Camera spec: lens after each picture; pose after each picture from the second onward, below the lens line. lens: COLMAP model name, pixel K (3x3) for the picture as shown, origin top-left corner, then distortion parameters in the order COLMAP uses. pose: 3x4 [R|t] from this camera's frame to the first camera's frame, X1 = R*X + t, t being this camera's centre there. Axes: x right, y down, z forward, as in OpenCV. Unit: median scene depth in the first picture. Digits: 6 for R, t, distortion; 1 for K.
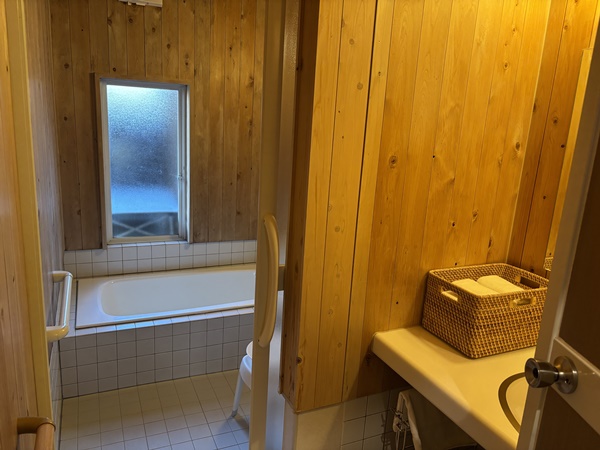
lens RADIAL K [[449.5, 0, 300.6], [0, 449.5, 225.4], [0, 0, 1]] dist [0.013479, -0.010379]
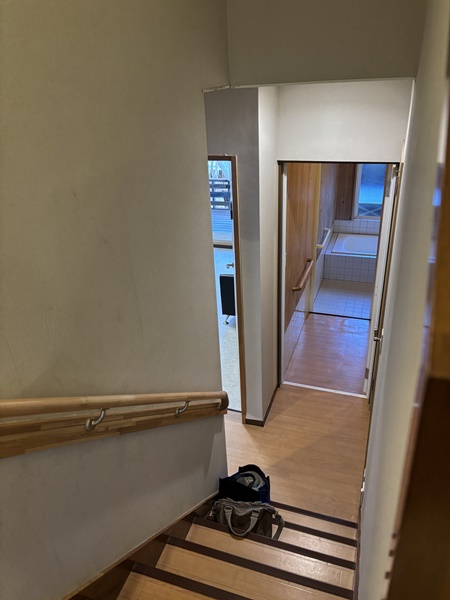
lens RADIAL K [[449.5, 0, 225.8], [0, 449.5, 300.0], [0, 0, 1]] dist [0.013479, -0.010379]
pose [[0.710055, 0.239787, -0.662060, 0.609322], [-0.074462, 0.960529, 0.268028, -0.107805], [0.700198, -0.141017, 0.699884, -0.904979]]
